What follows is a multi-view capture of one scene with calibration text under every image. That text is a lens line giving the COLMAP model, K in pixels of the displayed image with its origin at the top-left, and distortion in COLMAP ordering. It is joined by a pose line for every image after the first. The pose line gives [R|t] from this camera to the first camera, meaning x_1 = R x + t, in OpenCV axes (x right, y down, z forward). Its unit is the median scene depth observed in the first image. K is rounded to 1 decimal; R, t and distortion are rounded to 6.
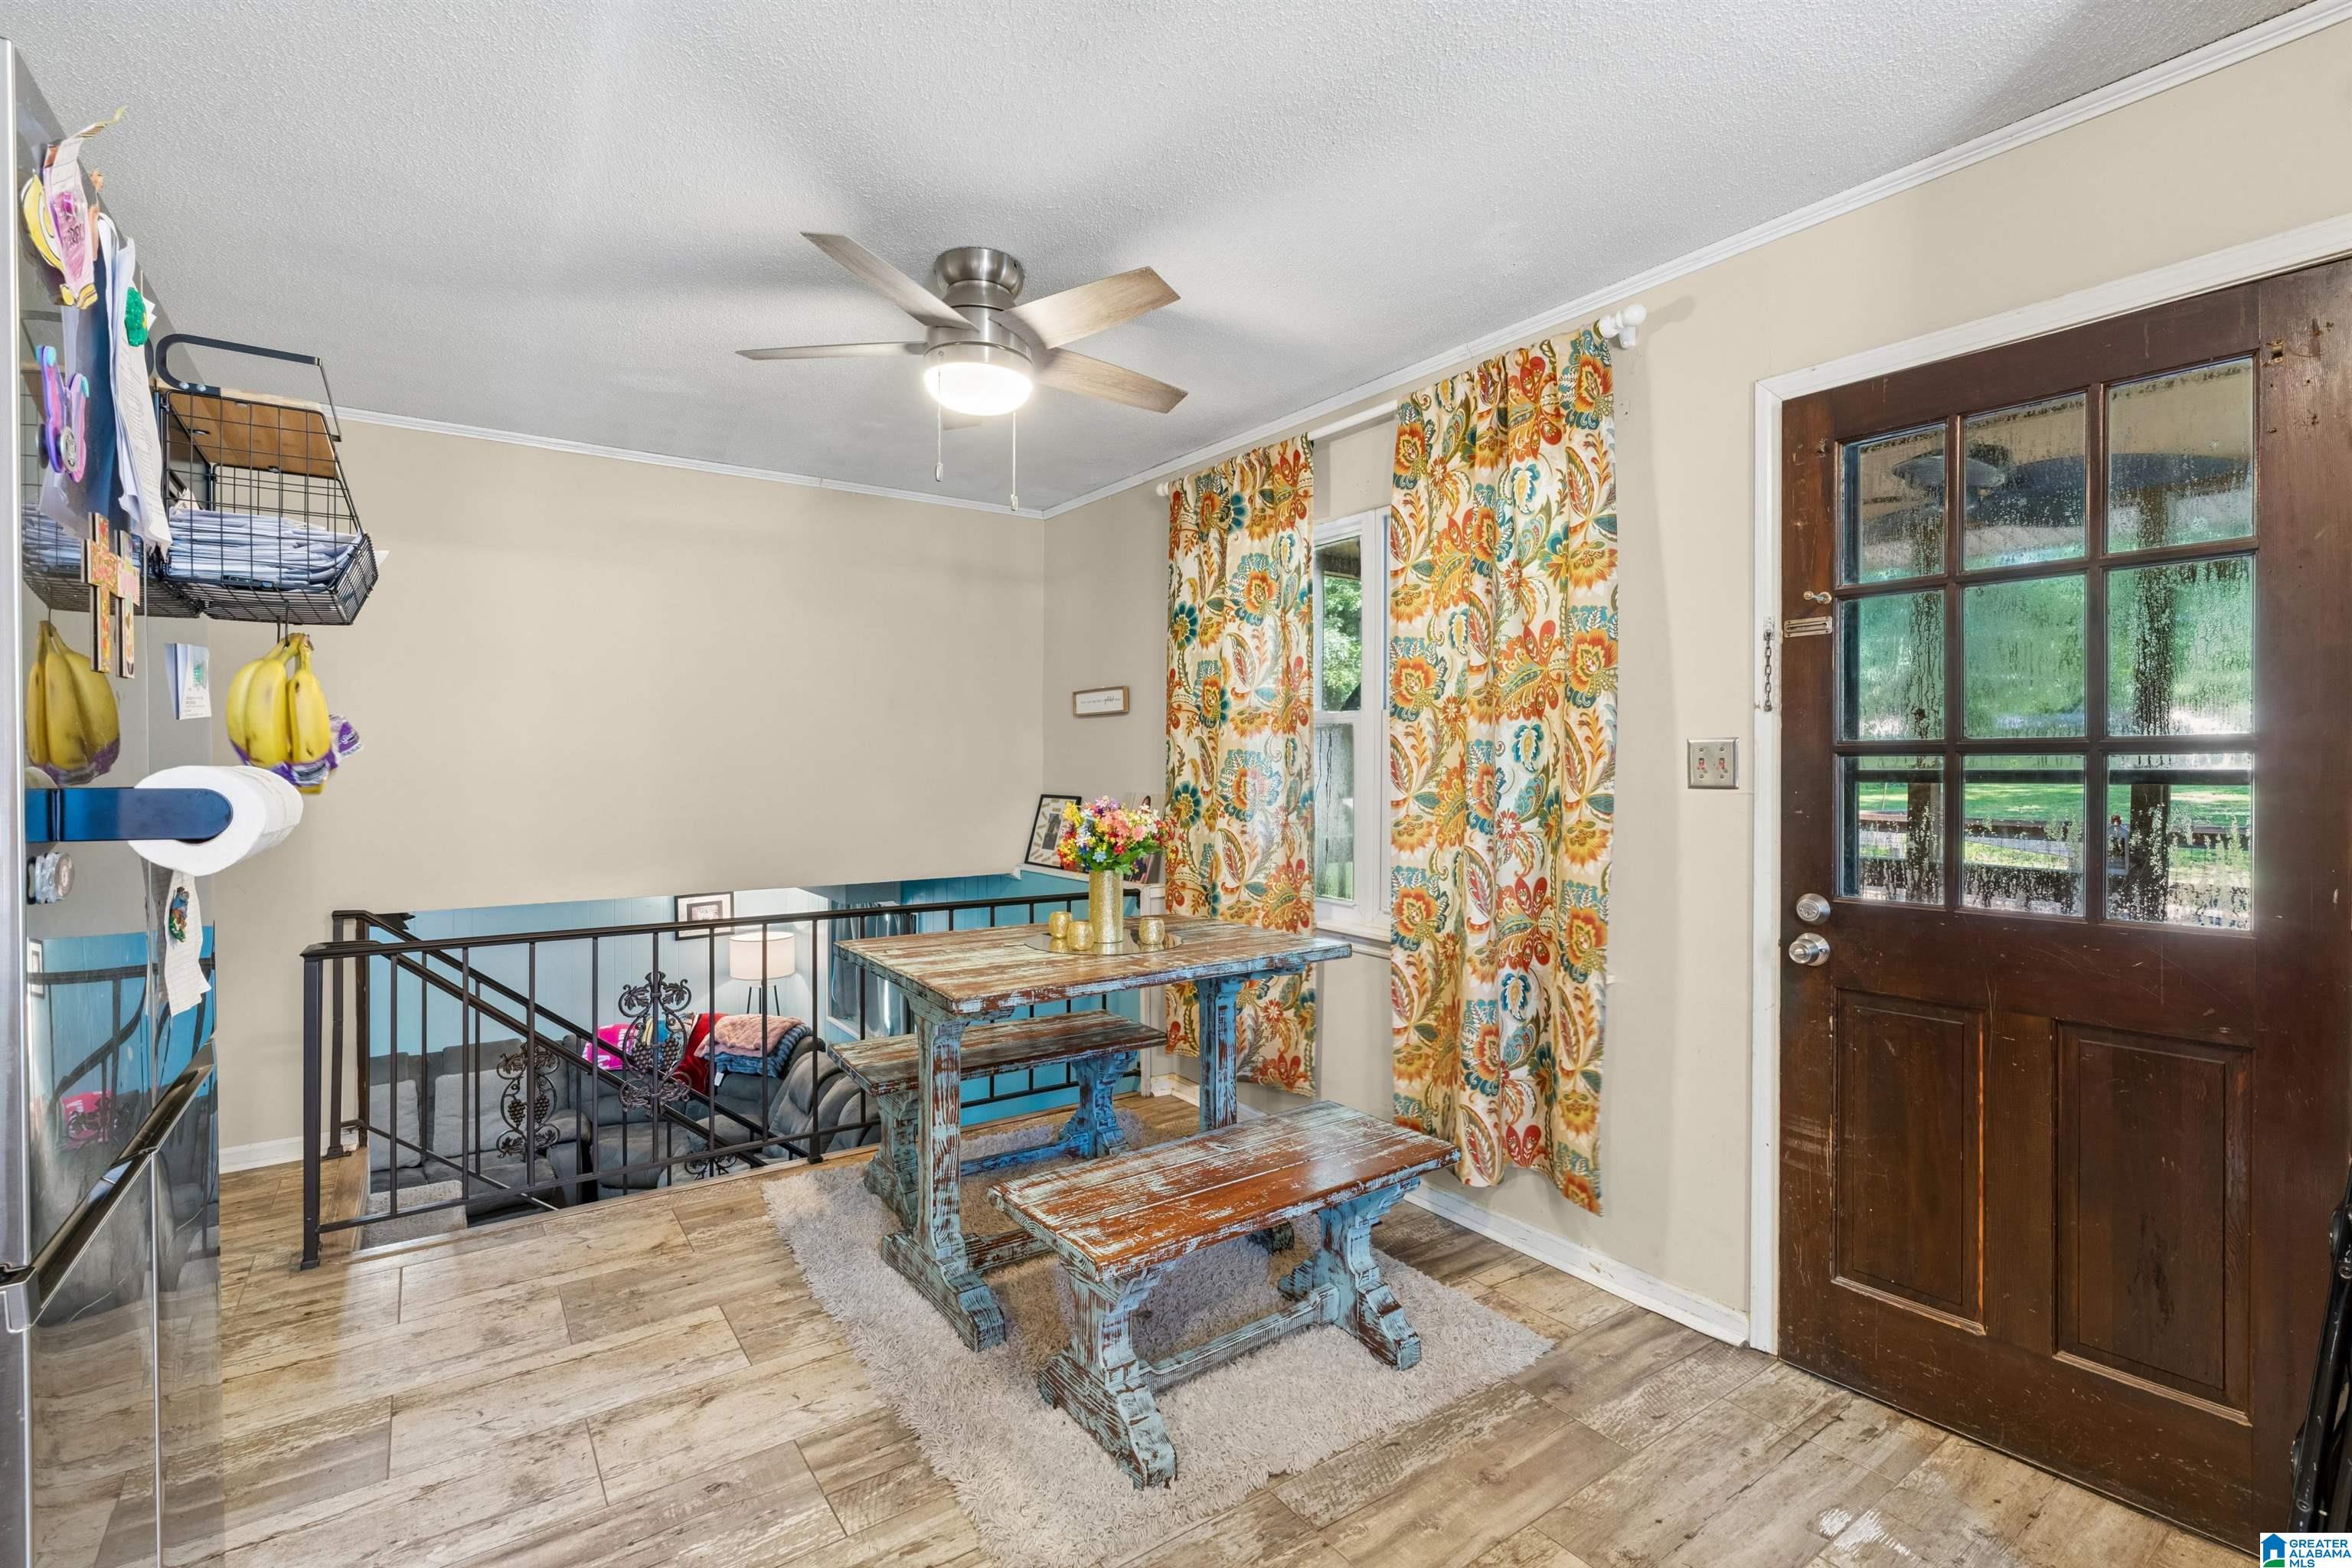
lens RADIAL K [[1052.3, 0, 1179.8], [0, 1052.3, 770.8], [0, 0, 1]] dist [-0.003266, 0.000052]
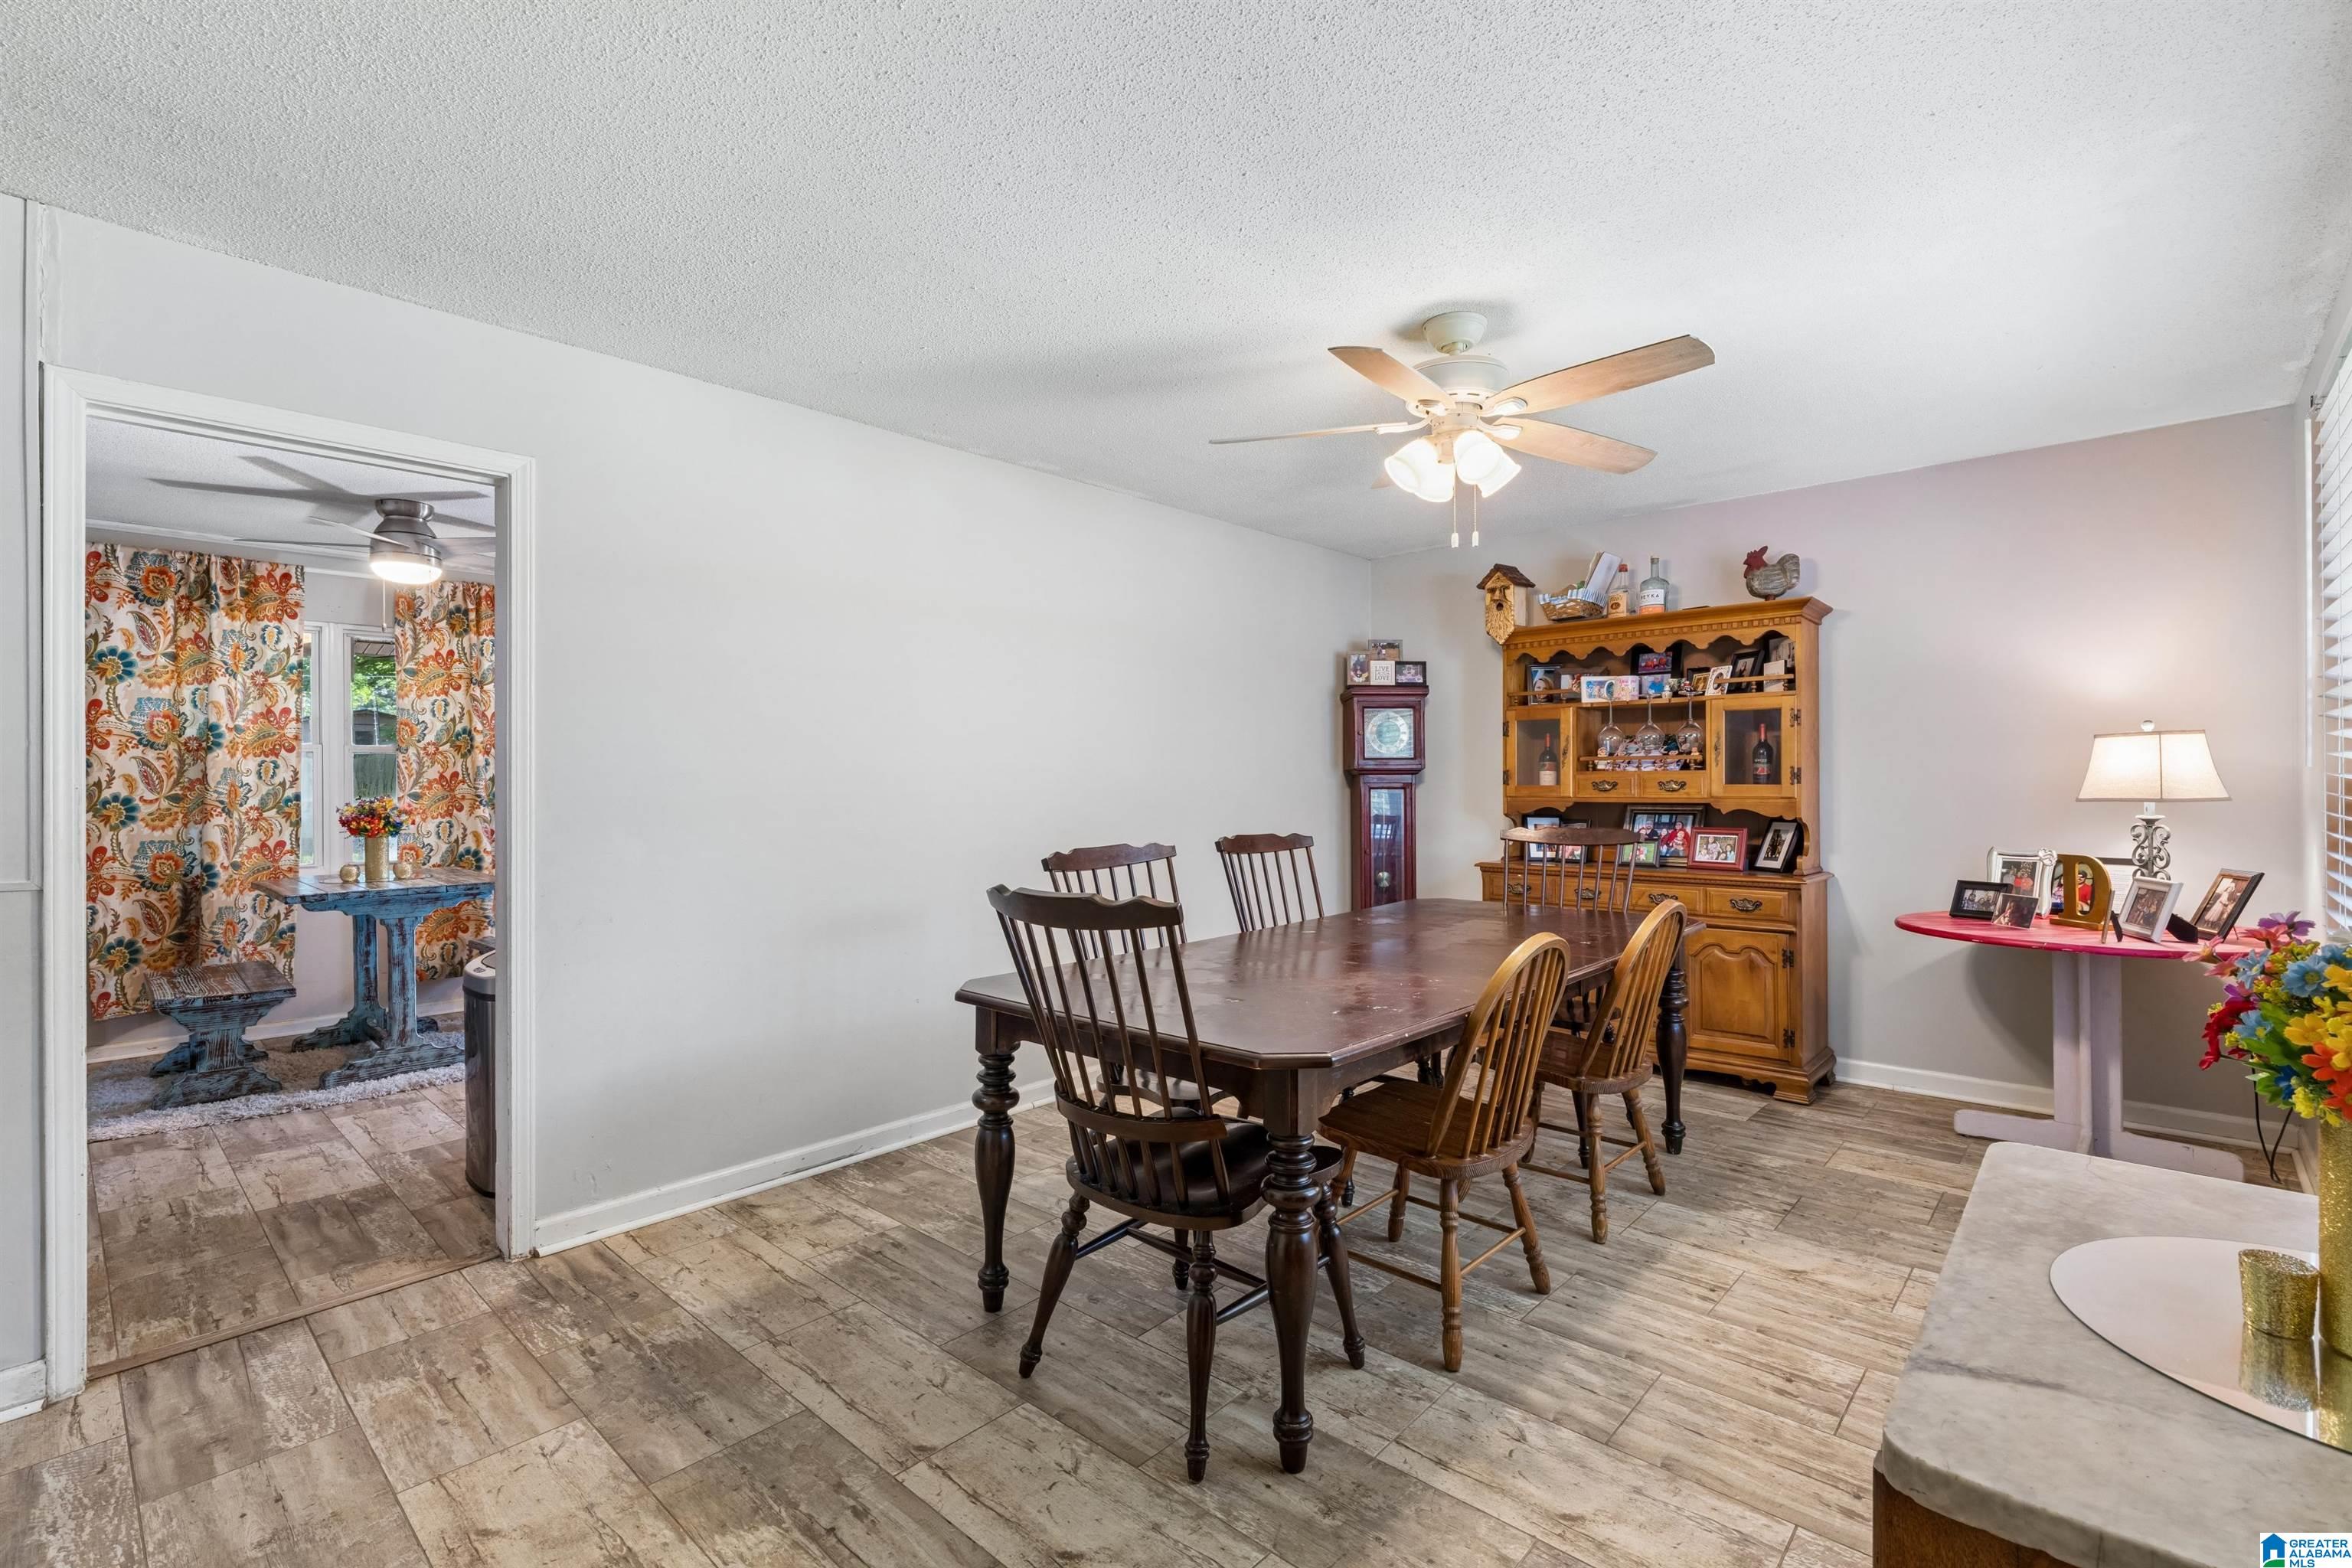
lens RADIAL K [[1064.3, 0, 1181.9], [0, 1064.3, 780.8], [0, 0, 1]] dist [-0.002905, 0.000085]
pose [[-0.206327, -0.010248, 0.978429, -1.588361], [0.008858, 0.999885, 0.012341, -0.008874], [-0.978443, 0.011213, -0.206212, 0.043901]]
